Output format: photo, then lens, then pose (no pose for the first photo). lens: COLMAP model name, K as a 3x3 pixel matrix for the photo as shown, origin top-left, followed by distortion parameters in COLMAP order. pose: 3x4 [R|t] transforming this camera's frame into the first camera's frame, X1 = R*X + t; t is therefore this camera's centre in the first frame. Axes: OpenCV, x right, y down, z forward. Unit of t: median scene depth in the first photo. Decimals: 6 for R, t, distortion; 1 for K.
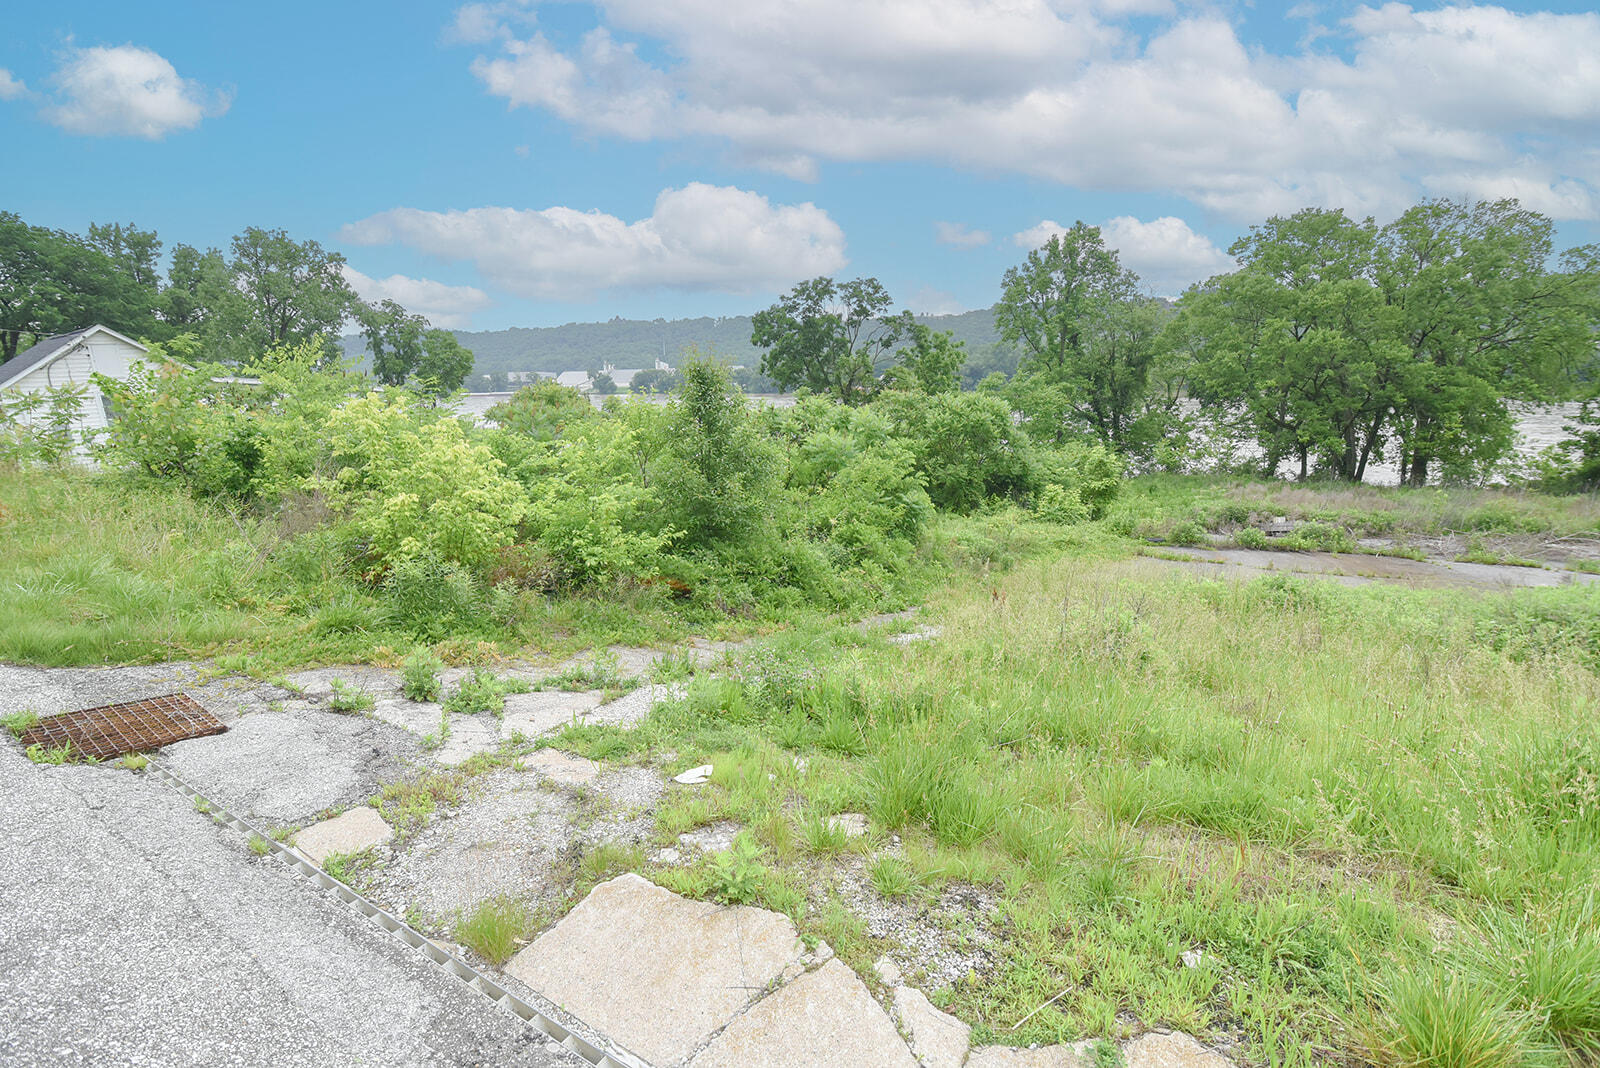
lens RADIAL K [[724.3, 0, 799.3], [0, 724.3, 529.9], [0, 0, 1]] dist [-0.019667, -0.000026]
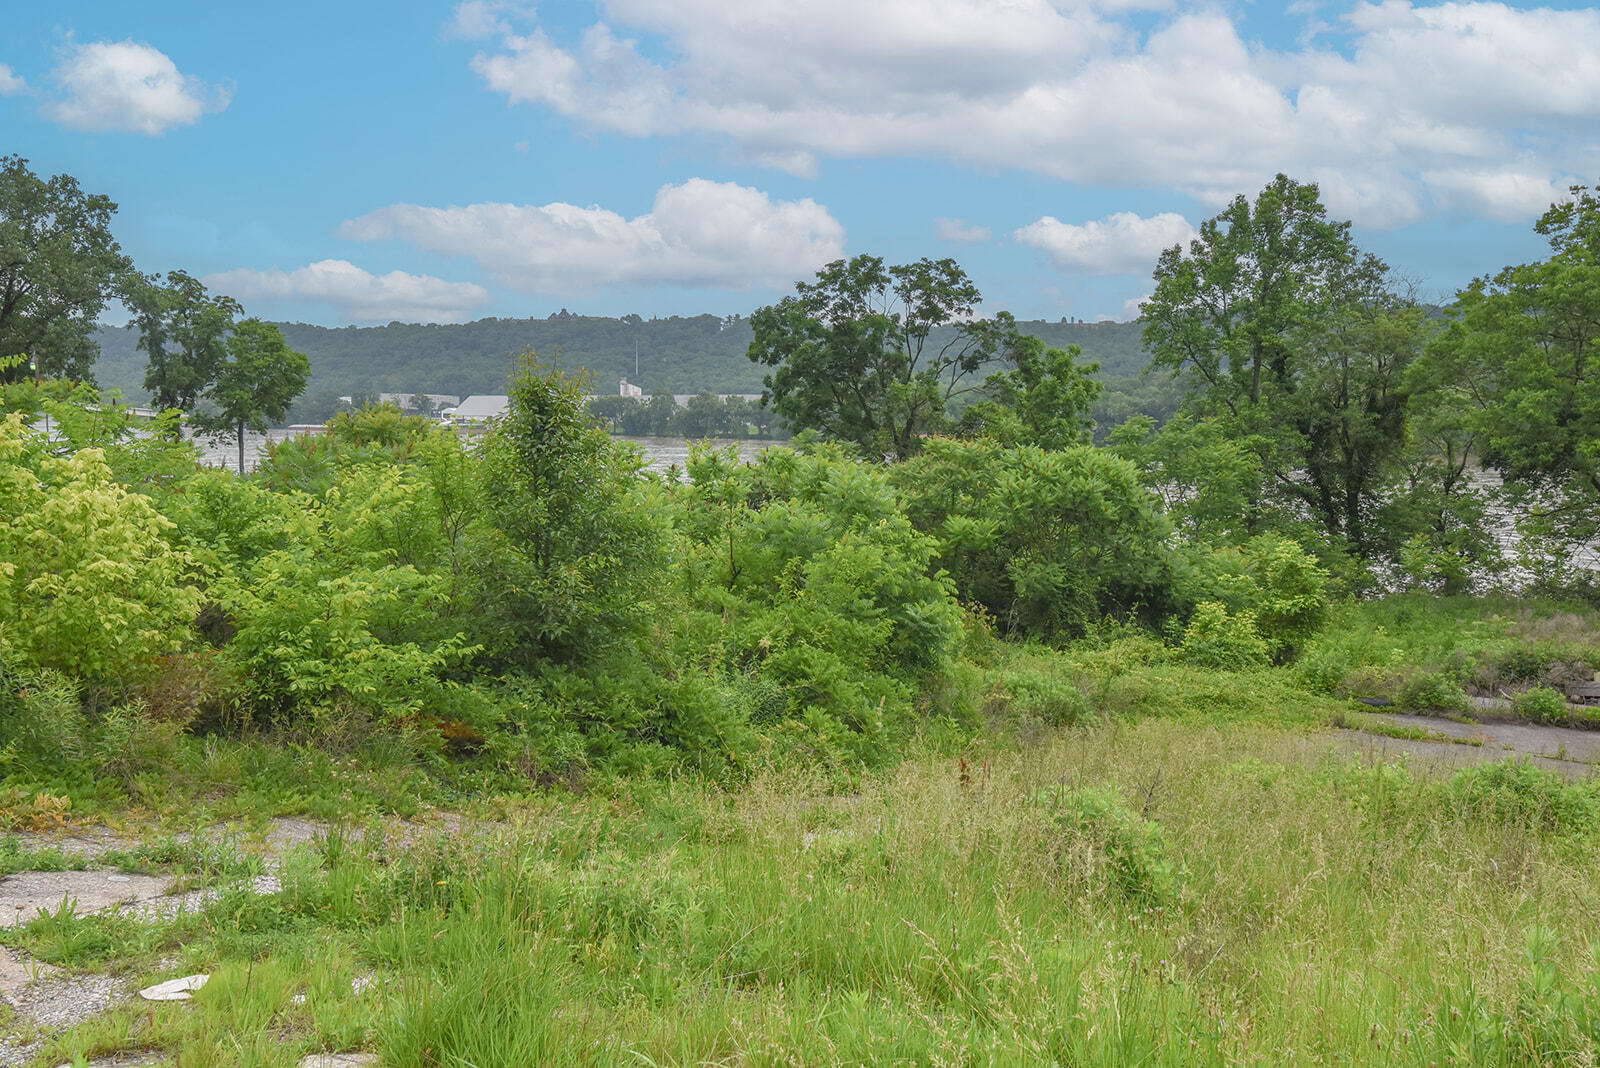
lens RADIAL K [[1218.6, 0, 804.9], [0, 1218.6, 534.6], [0, 0, 1]] dist [0.004982, -0.001910]
pose [[0.998570, 0.033835, -0.041388, 0.038901], [-0.038202, 0.993228, -0.109724, 0.003057], [0.037395, 0.111148, 0.993100, -0.009755]]
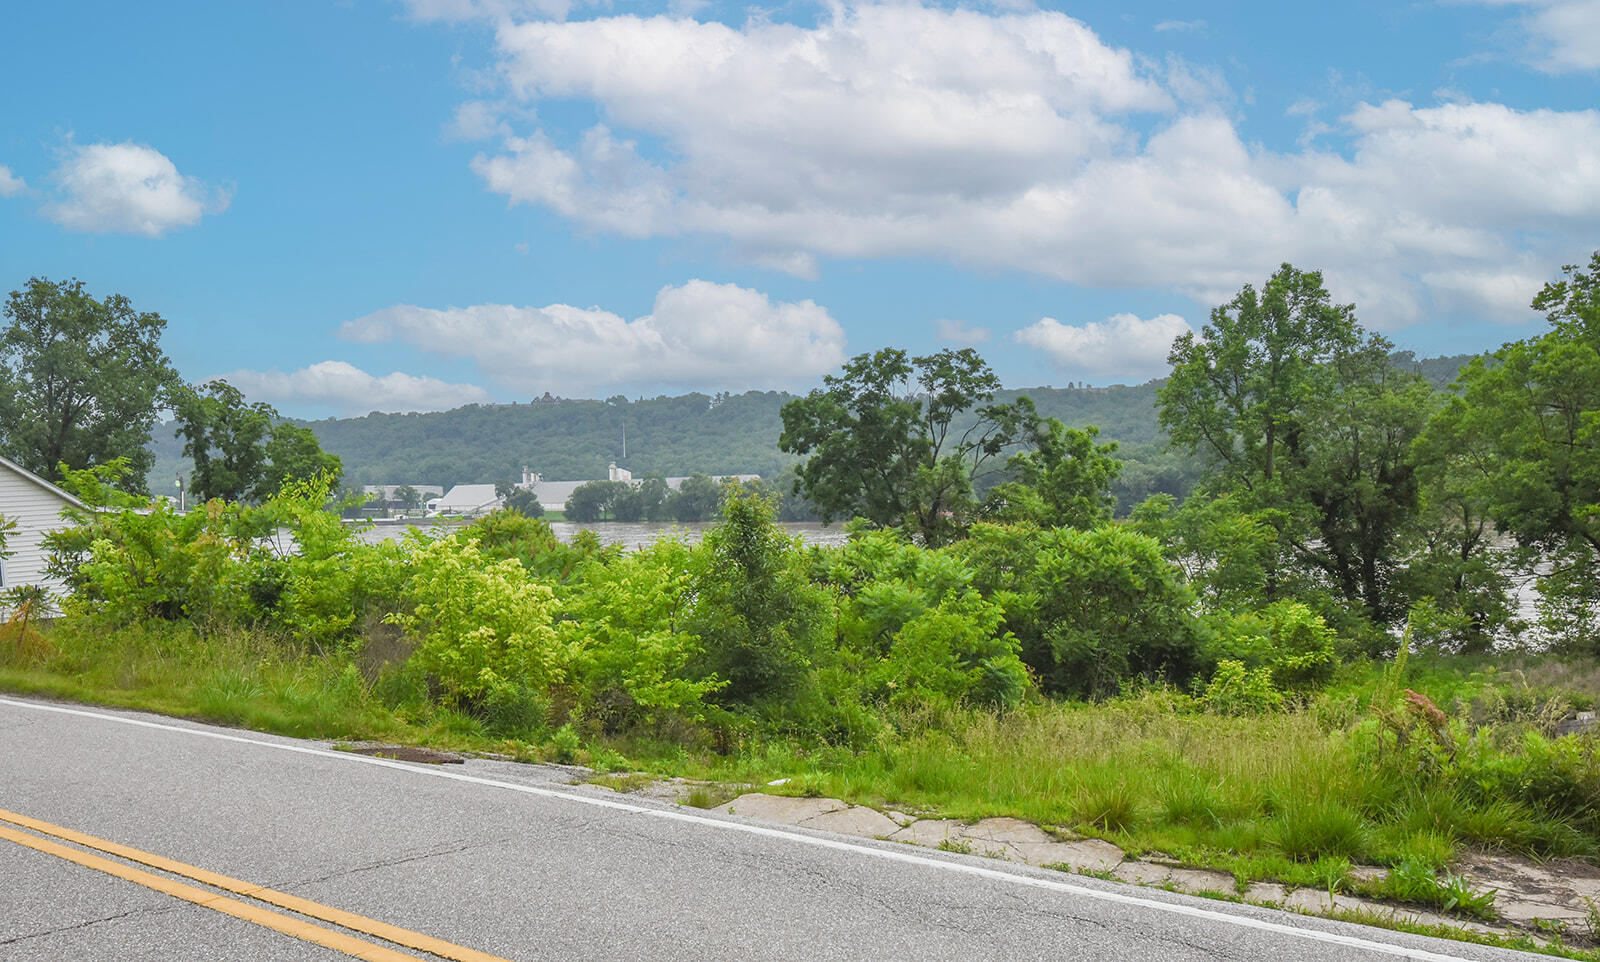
lens RADIAL K [[1287.8, 0, 733.0], [0, 1287.8, 583.9], [0, 0, 1]] dist [0.000693, -0.005549]
pose [[0.995596, 0.004644, -0.093629, 0.001003], [-0.017461, 0.990480, -0.136547, 0.025723], [0.092104, 0.137580, 0.986199, -0.159432]]
